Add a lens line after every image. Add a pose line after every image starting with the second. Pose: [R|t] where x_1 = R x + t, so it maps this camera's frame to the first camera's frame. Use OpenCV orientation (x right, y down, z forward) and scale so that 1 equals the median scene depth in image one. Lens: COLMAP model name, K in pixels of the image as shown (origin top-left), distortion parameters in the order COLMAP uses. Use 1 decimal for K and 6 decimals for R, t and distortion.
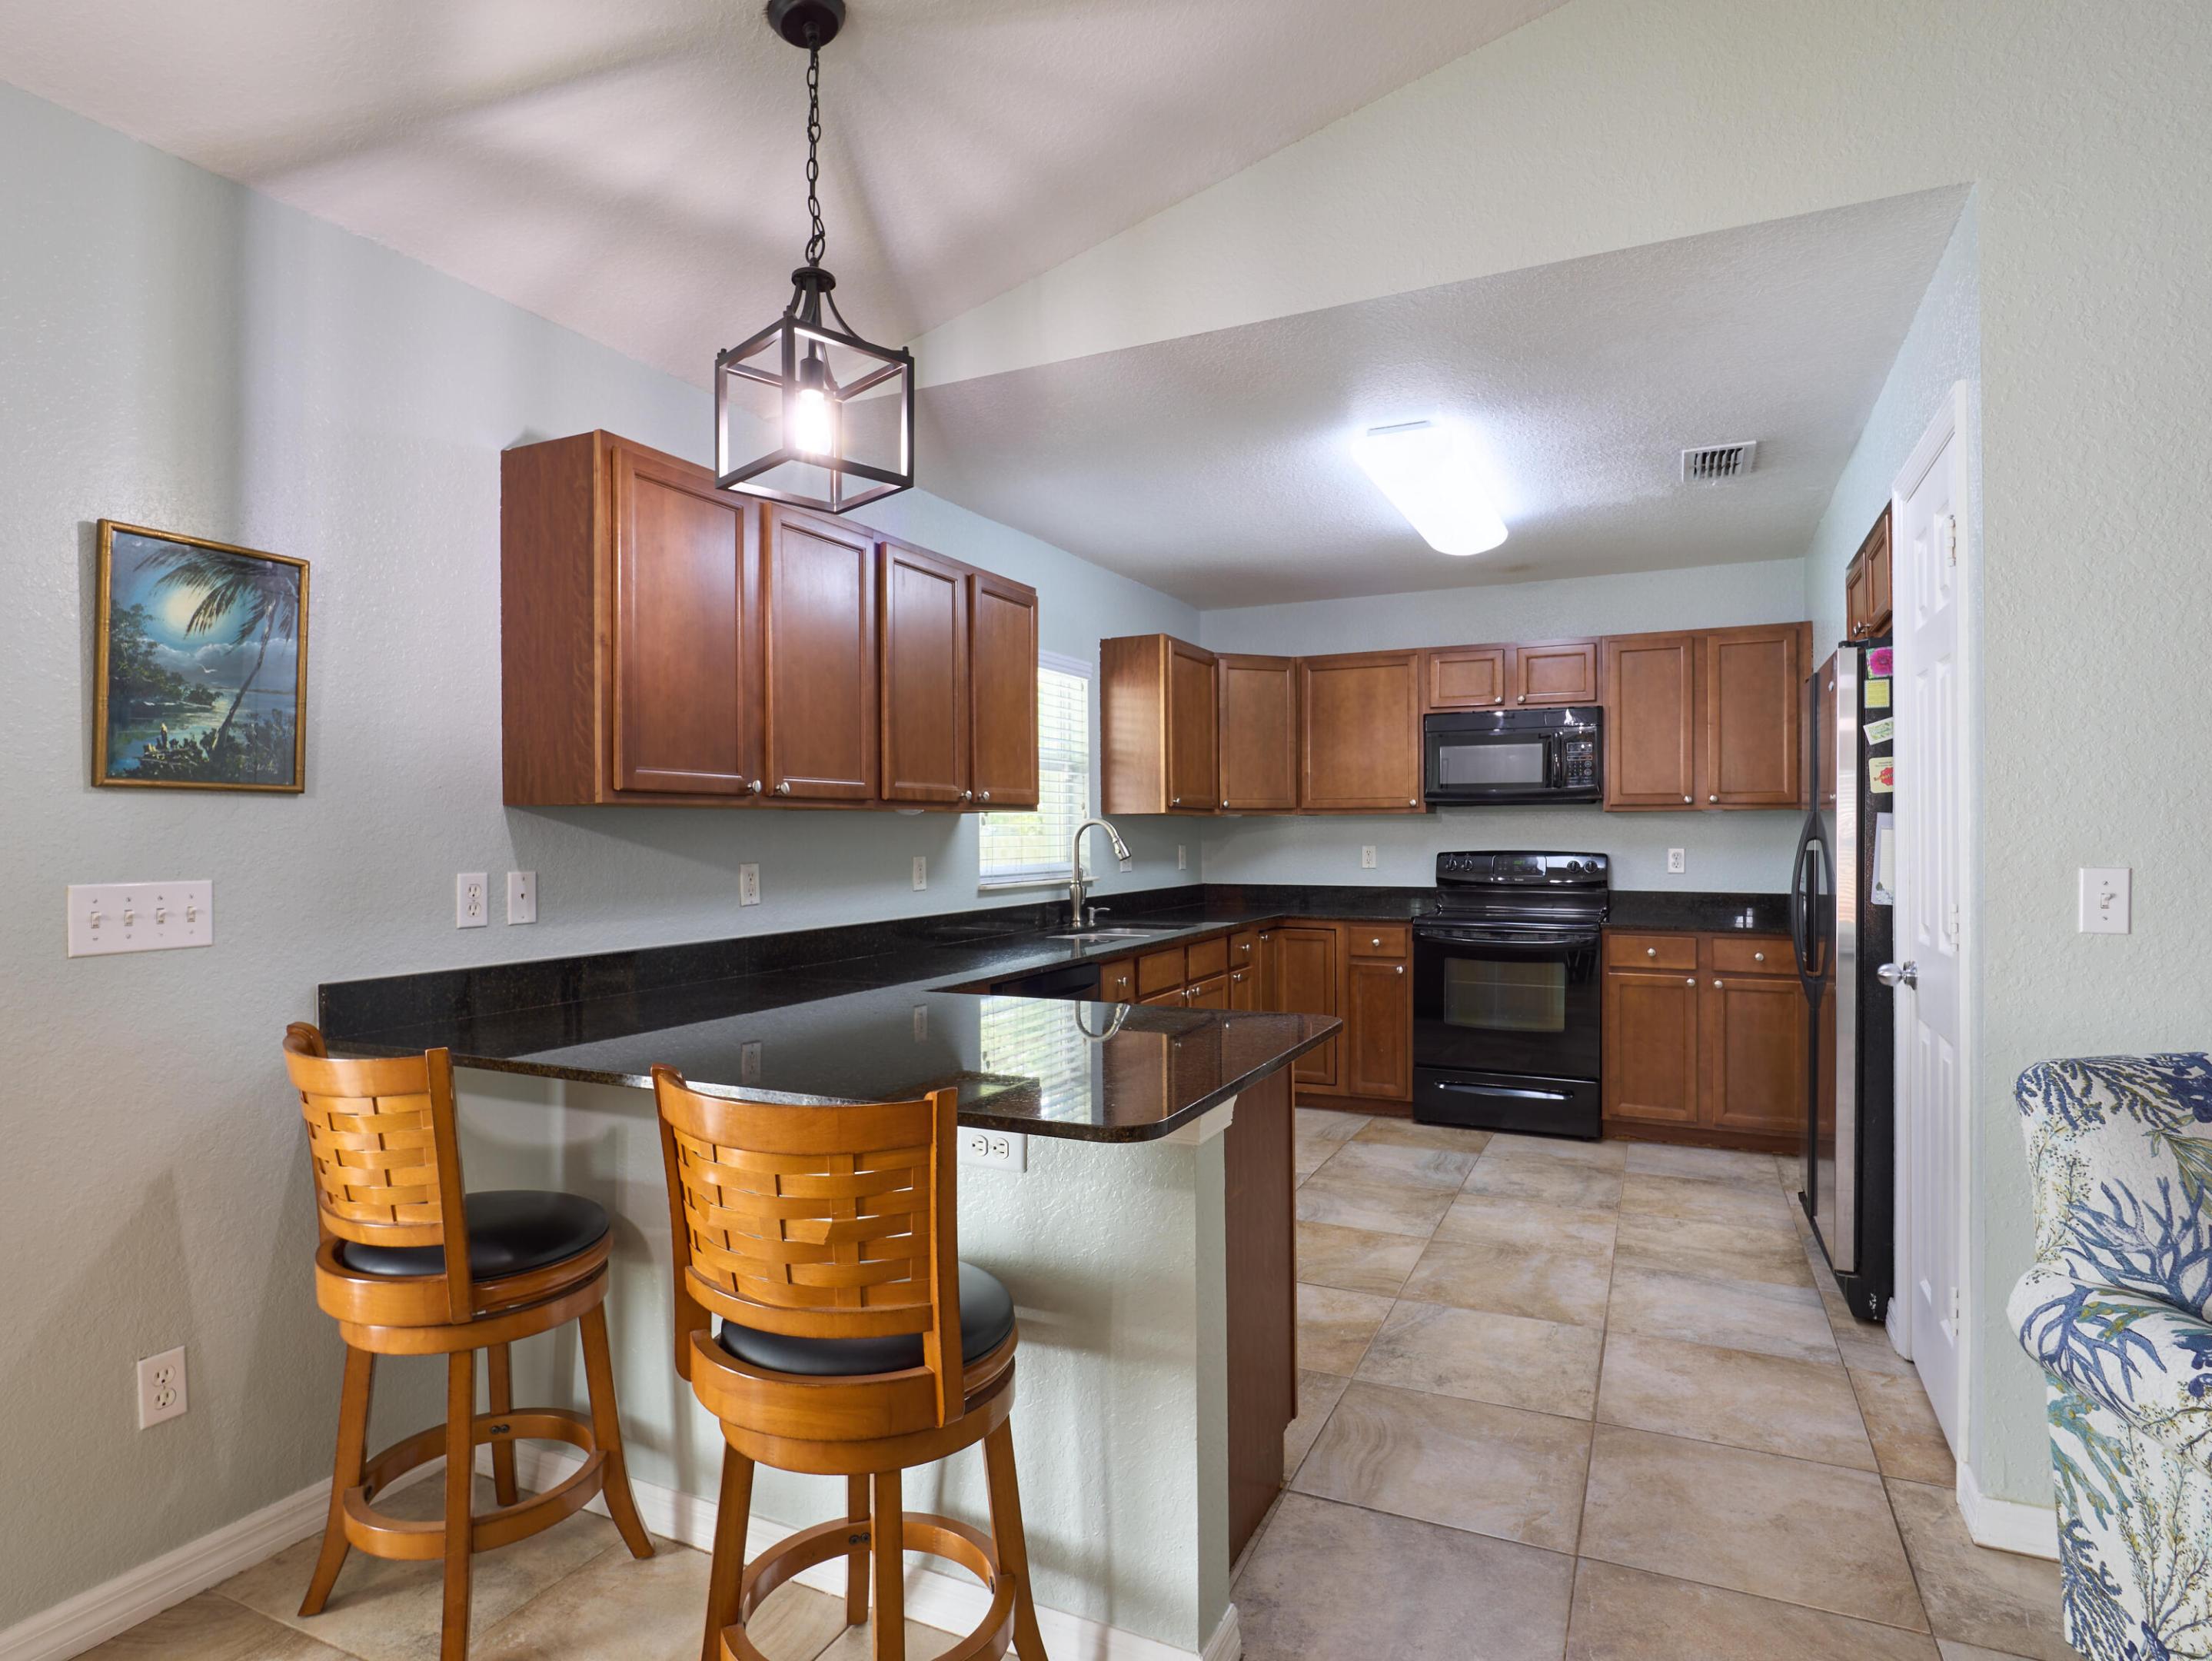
lens RADIAL K [[1162.5, 0, 1100.3], [0, 1162.5, 827.8], [0, 0, 1]] dist [-0.042177, -0.000472]
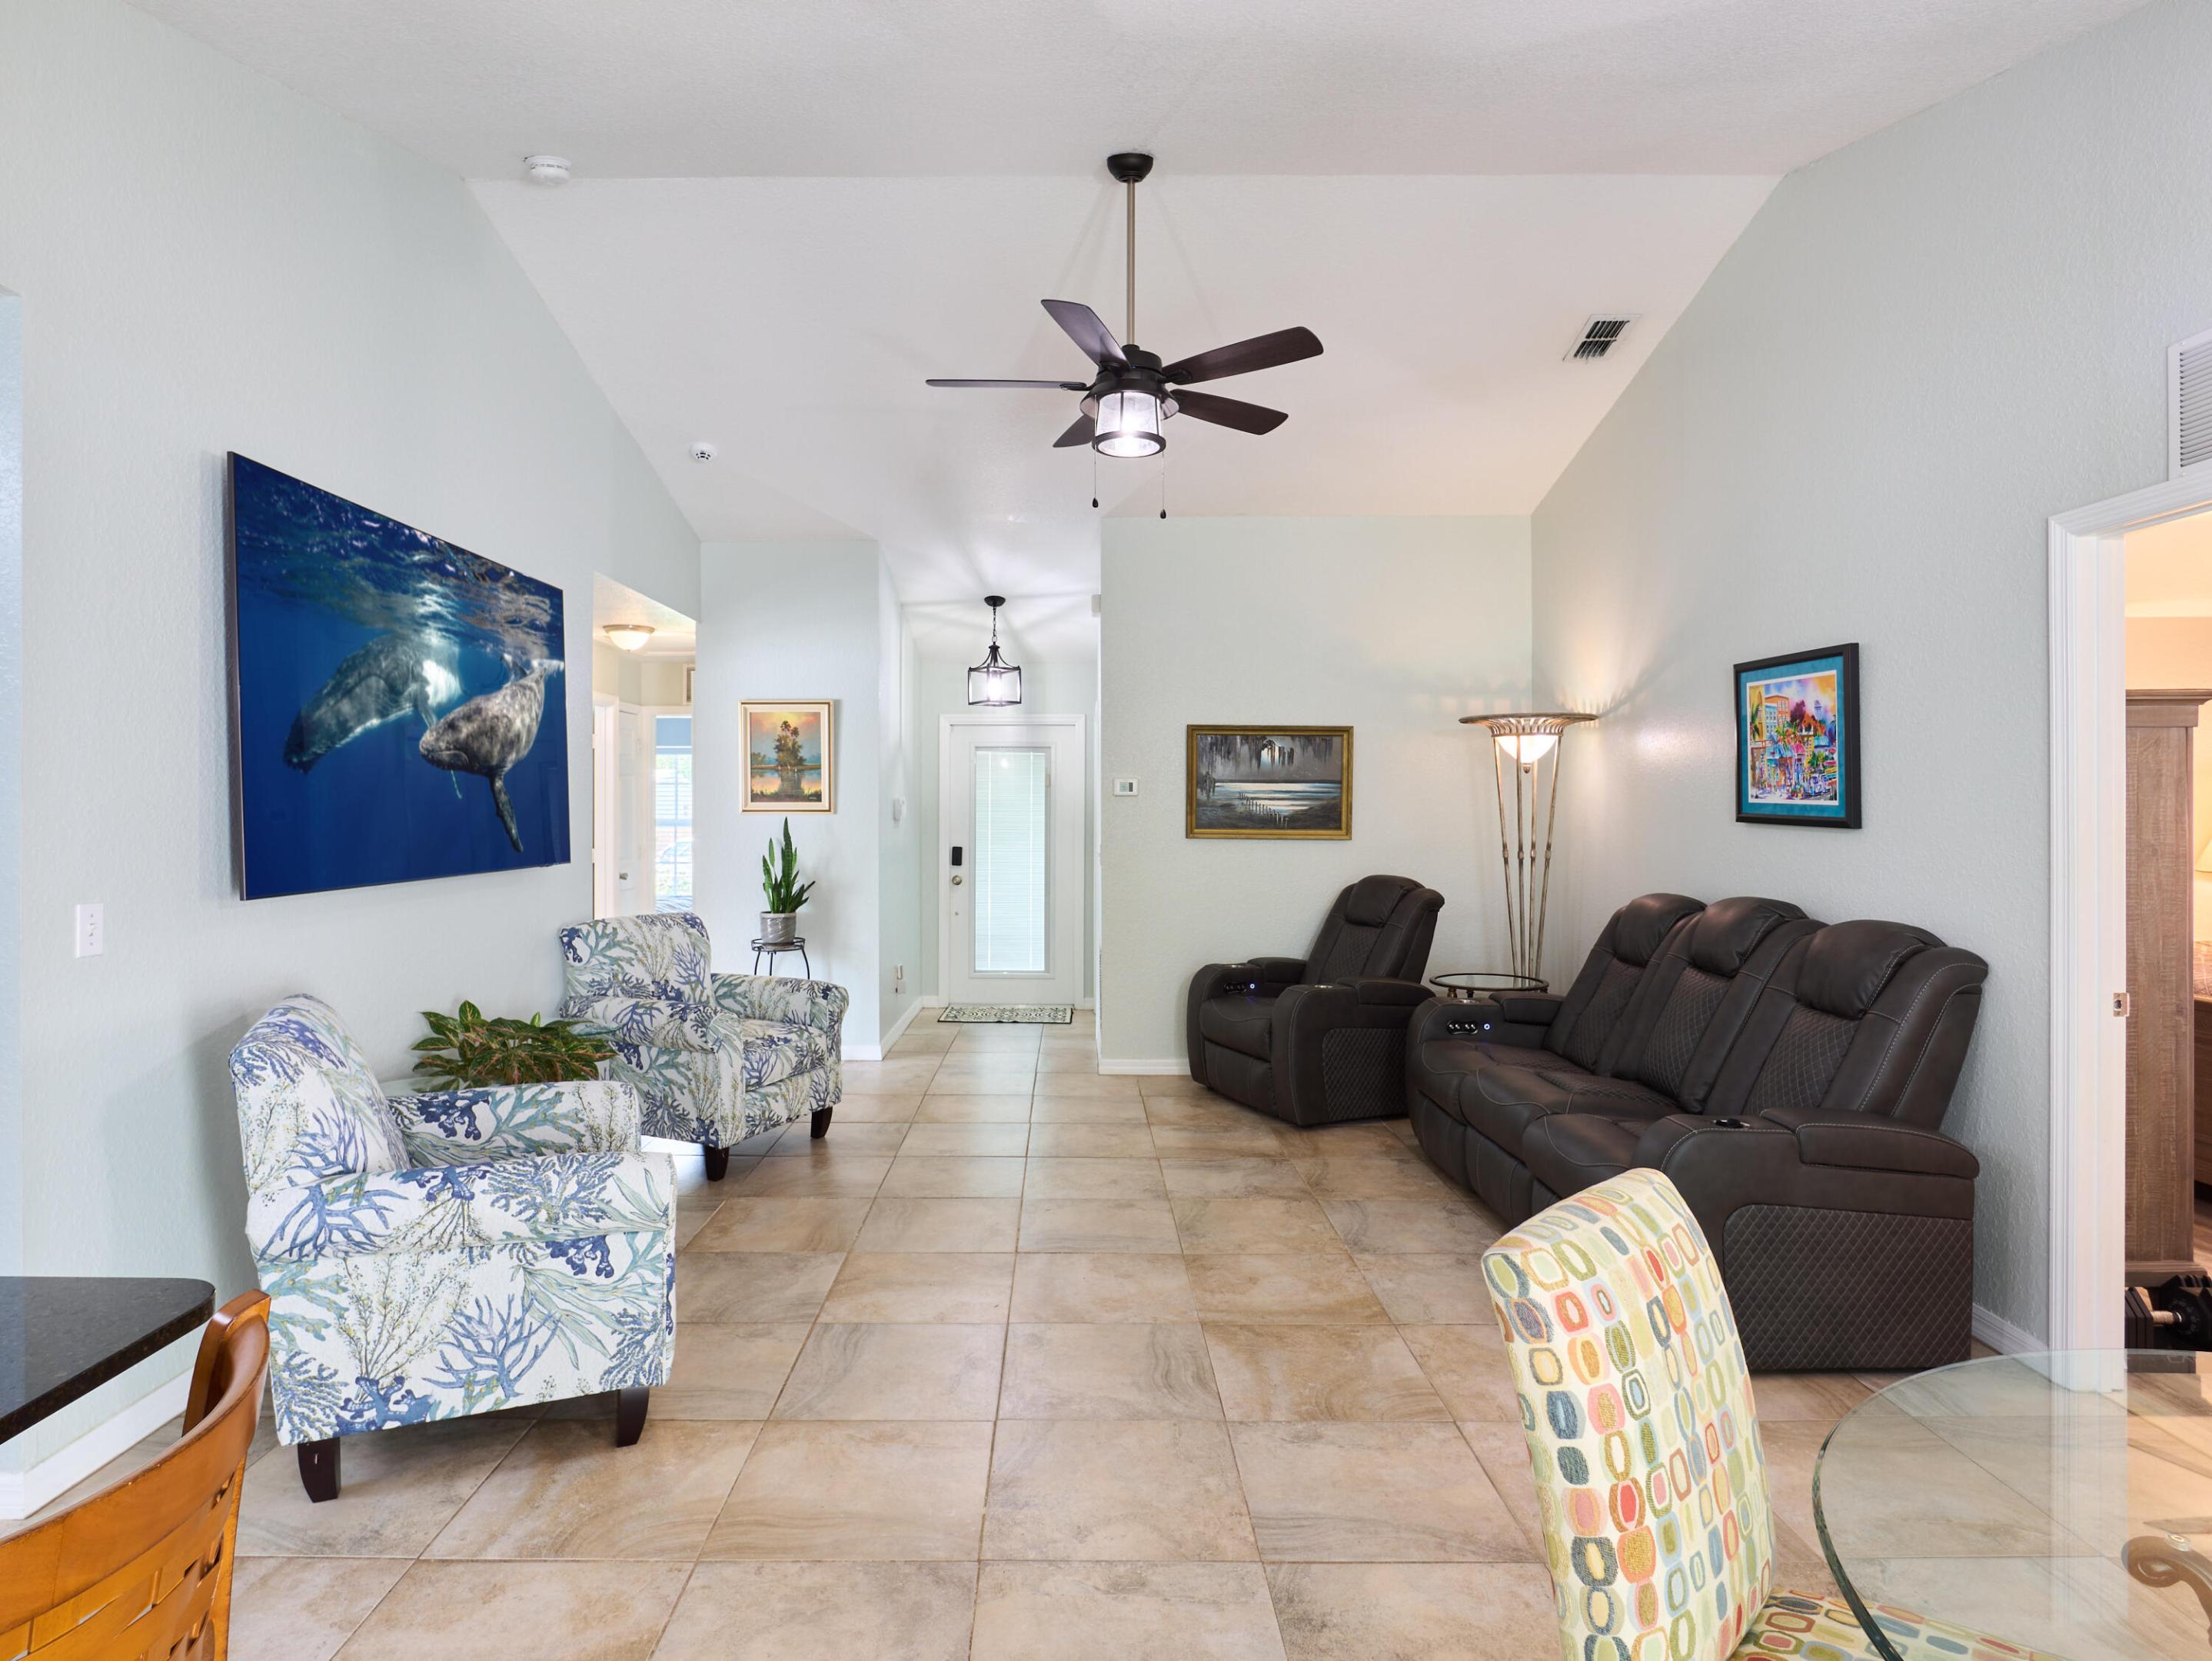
lens RADIAL K [[1162.5, 0, 1086.3], [0, 1162.5, 812.6], [0, 0, 1]] dist [-0.042177, -0.000472]
pose [[-0.468054, -0.005266, 0.883684, -0.616512], [-0.001534, 0.999986, 0.005147, -0.062430], [-0.883699, 0.001053, -0.468055, 0.527823]]
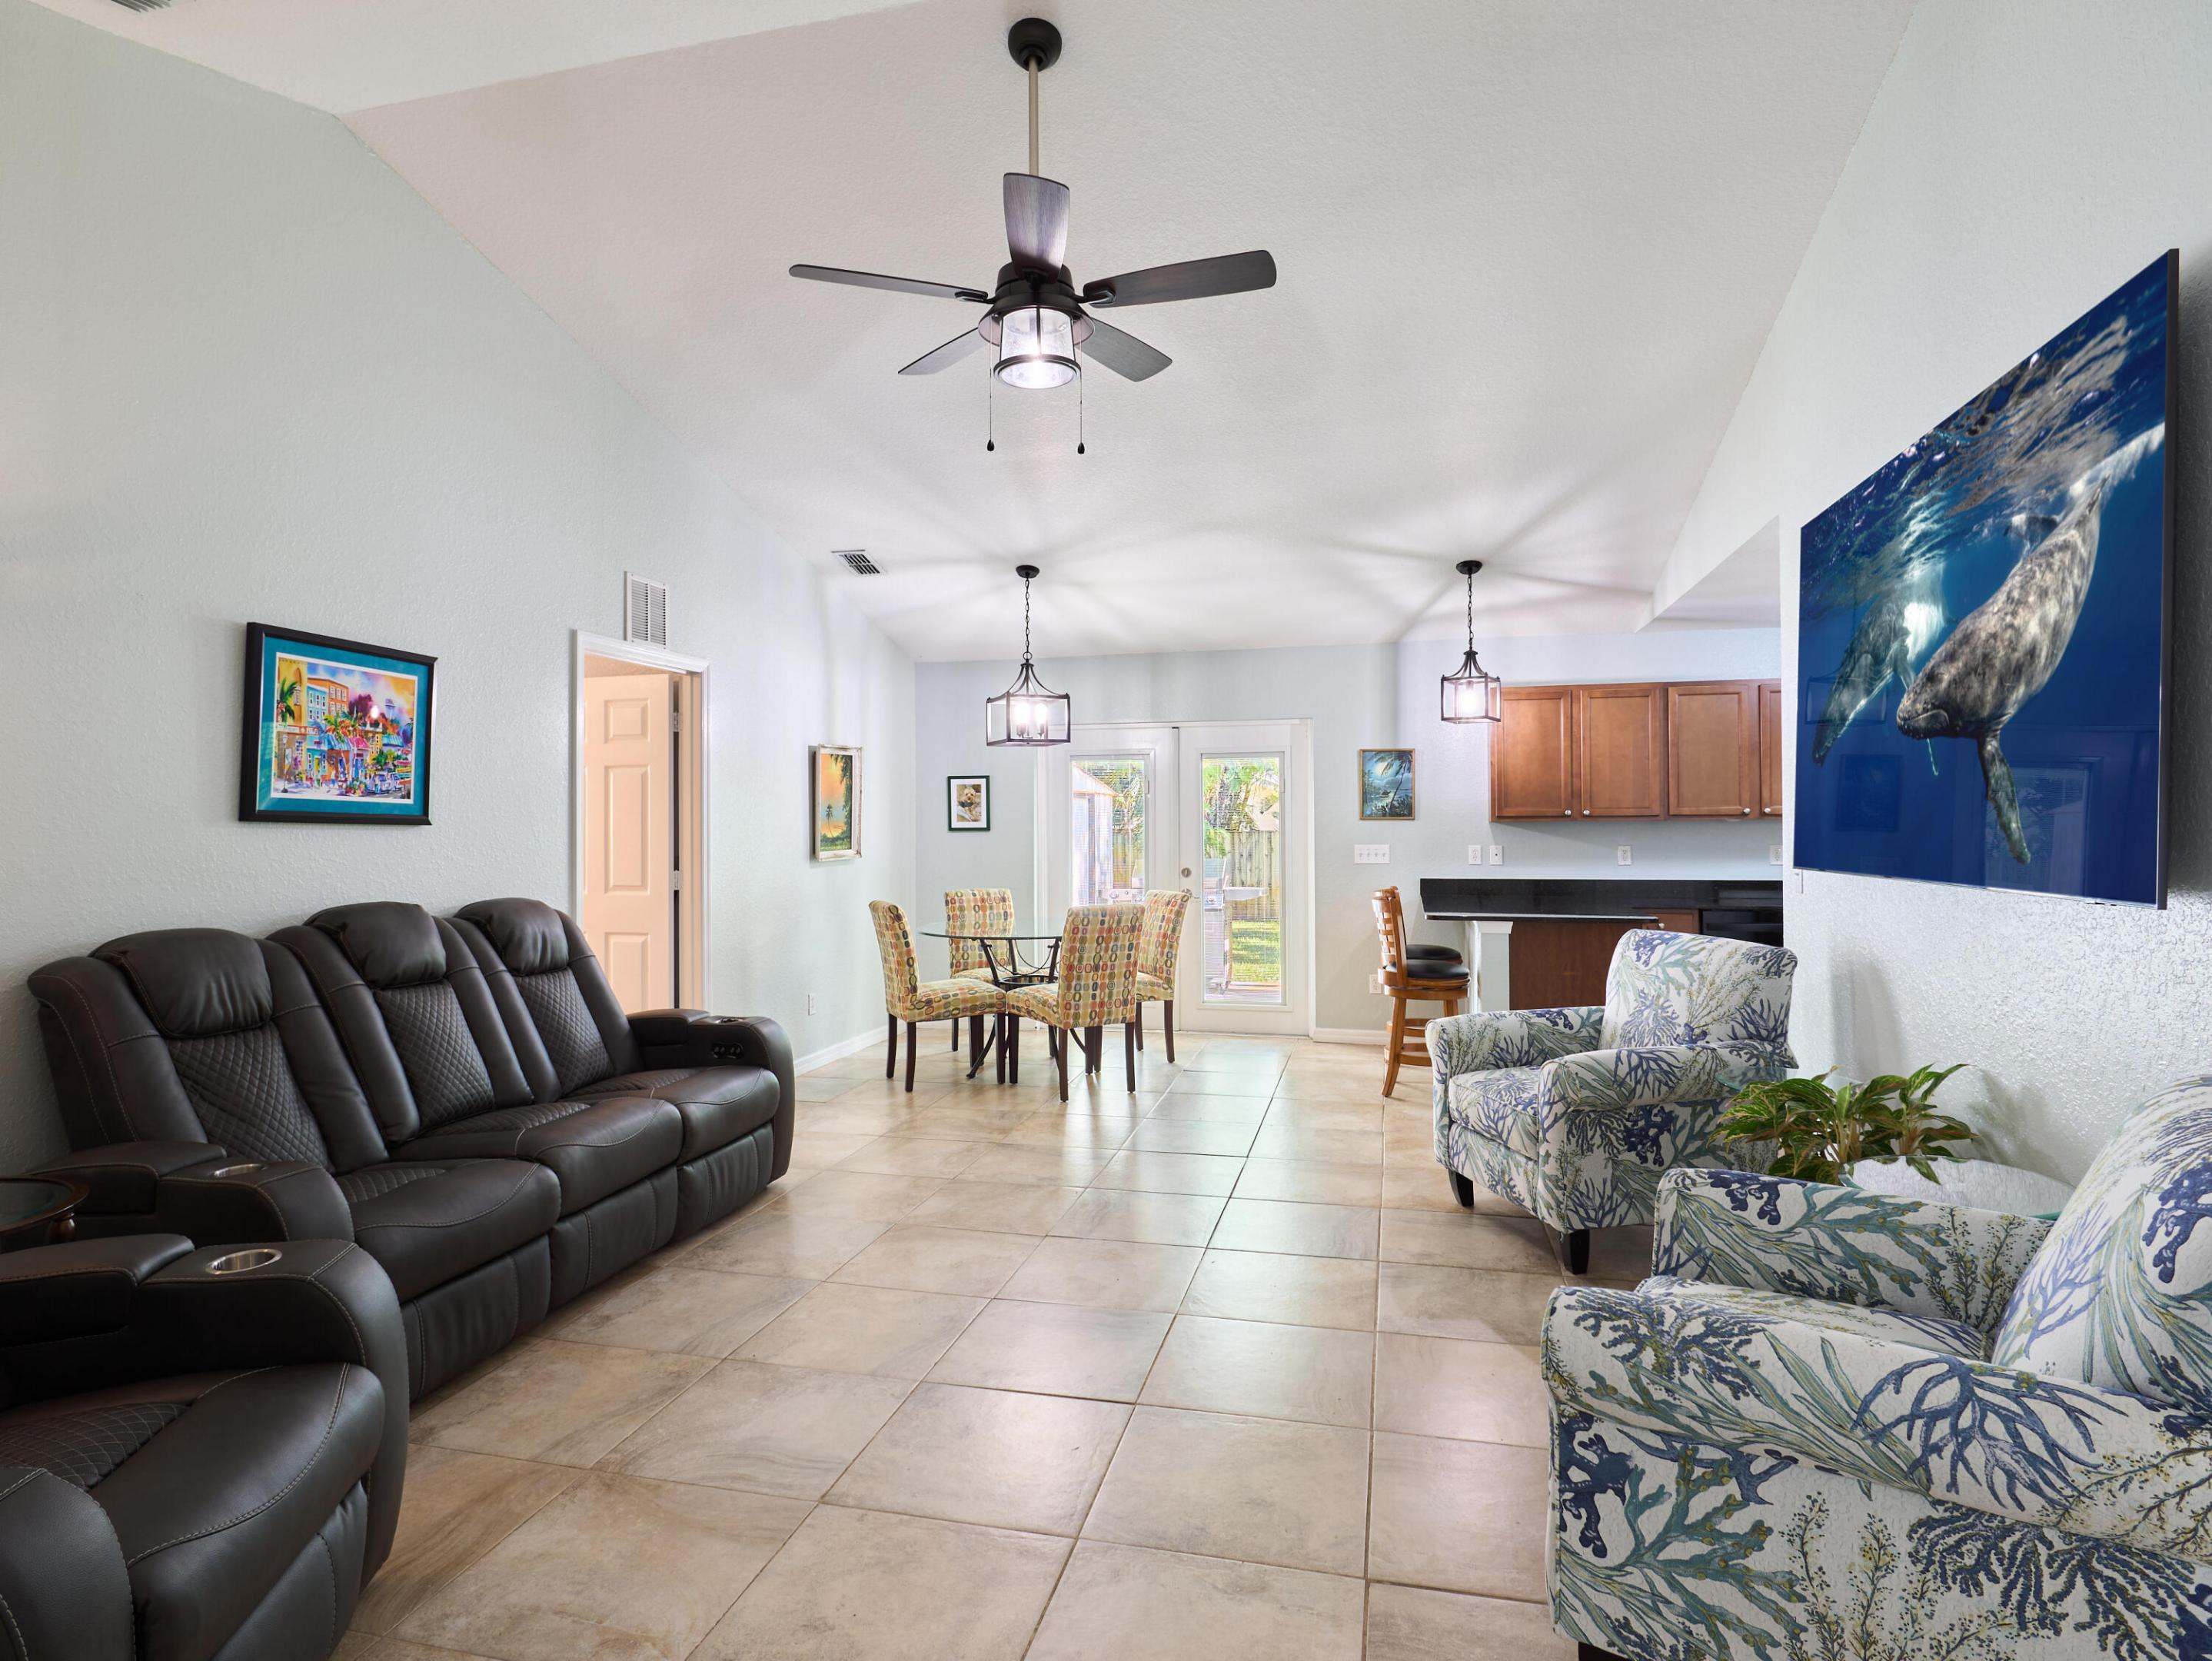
lens RADIAL K [[1162.5, 0, 1102.1], [0, 1162.5, 833.4], [0, 0, 1]] dist [-0.042177, -0.000472]
pose [[0.220671, 0.006318, -0.975328, 2.574538], [0.006325, 0.999949, 0.007908, -0.024207], [0.975328, -0.007914, 0.220619, -0.676358]]
